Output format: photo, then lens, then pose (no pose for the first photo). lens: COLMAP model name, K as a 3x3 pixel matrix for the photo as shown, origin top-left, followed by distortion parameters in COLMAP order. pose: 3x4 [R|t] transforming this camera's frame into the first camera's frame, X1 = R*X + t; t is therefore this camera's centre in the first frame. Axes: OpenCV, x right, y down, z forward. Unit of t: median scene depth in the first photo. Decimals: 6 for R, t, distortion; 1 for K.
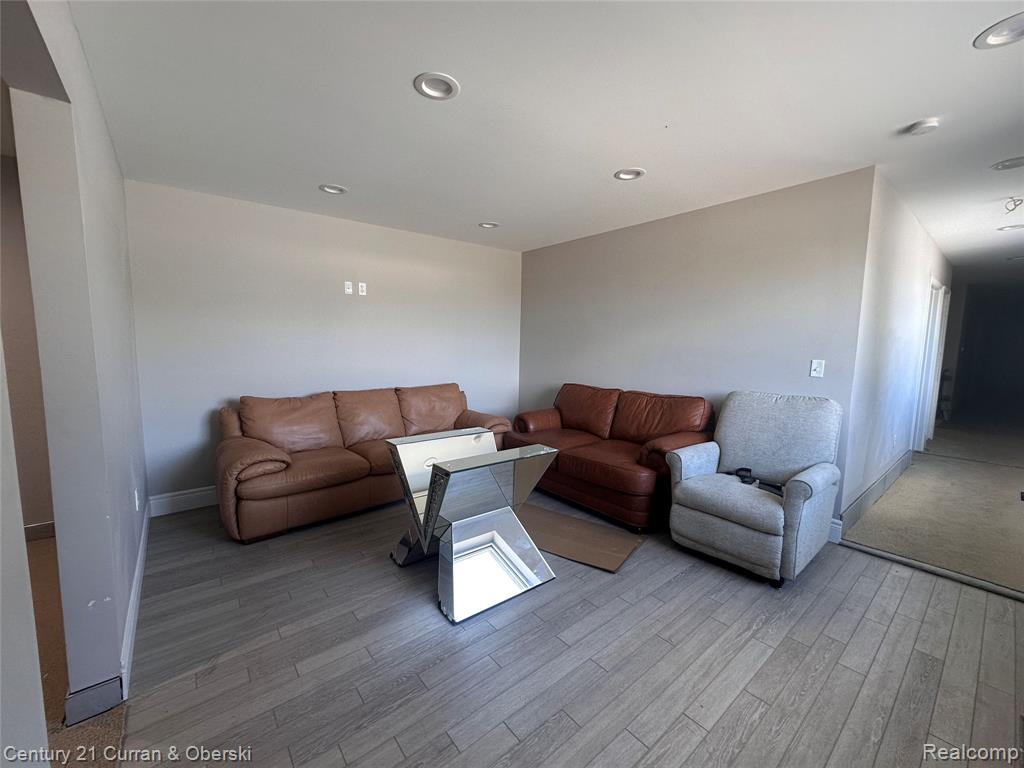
lens RADIAL K [[408.6, 0, 513.5], [0, 408.6, 381.4], [0, 0, 1]] dist [0.000320, 0.000360]
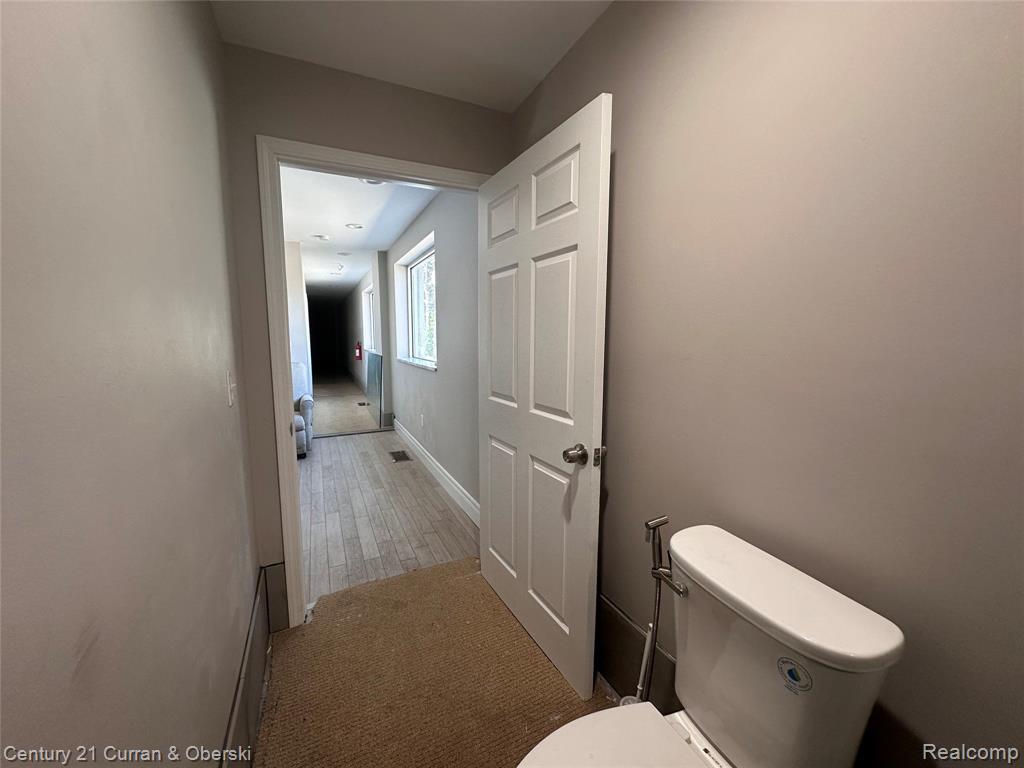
lens RADIAL K [[403.0, 0, 510.1], [0, 403.0, 377.8], [0, 0, 1]] dist [-0.013486, -0.000033]
pose [[0.227861, -0.116271, 0.966727, -1.212653], [0.105683, 0.989933, 0.094152, 0.063754], [-0.967941, 0.080713, 0.237855, -0.565343]]
